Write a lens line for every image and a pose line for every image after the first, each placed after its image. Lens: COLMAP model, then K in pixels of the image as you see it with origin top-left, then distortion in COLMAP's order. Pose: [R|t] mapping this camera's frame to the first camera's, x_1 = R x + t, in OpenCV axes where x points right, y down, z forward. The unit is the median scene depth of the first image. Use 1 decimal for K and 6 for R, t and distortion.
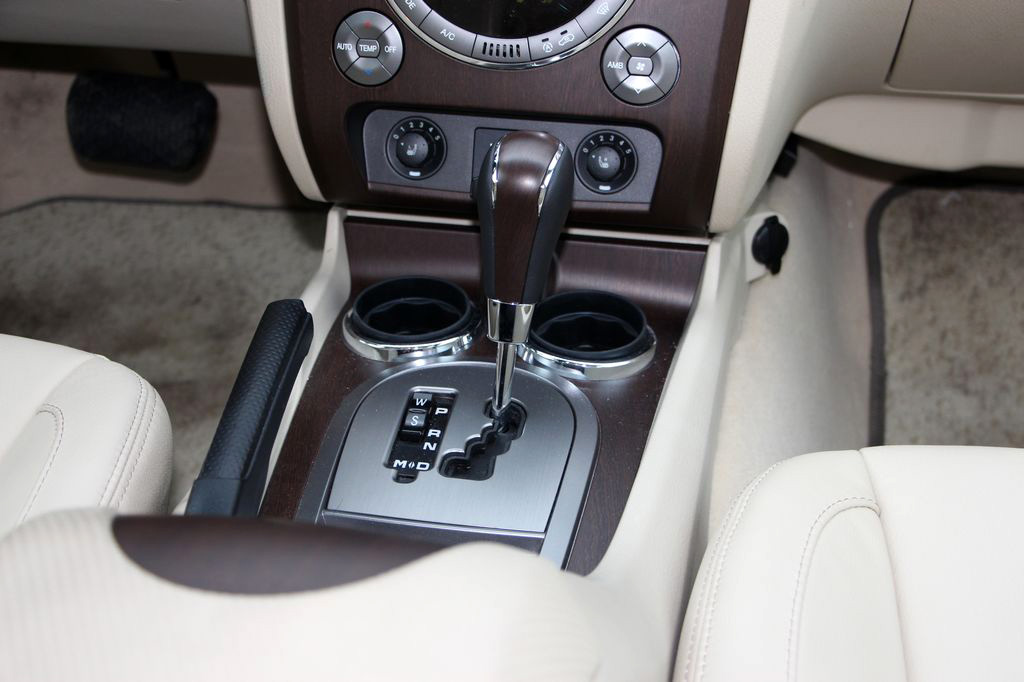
lens RADIAL K [[1716.2, 0, 514.2], [0, 1716.2, 361.0], [0, 0, 1]] dist [0.000467, 1.074996]
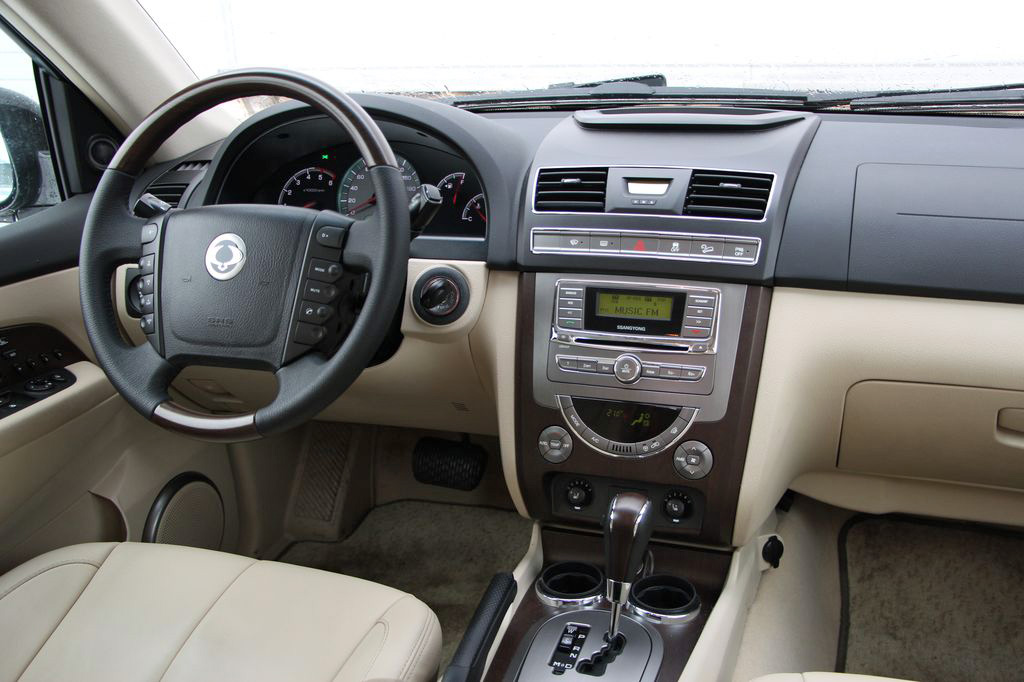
lens RADIAL K [[1007.5, 0, 512.0], [0, 1007.5, 341.0], [0, 0, 1]] dist [-0.140888, 0.212965]
pose [[0.985506, 0.023456, -0.168012, 0.054420], [-0.062590, 0.970795, -0.231602, -0.025892], [0.157672, 0.238761, 0.958192, -0.131752]]
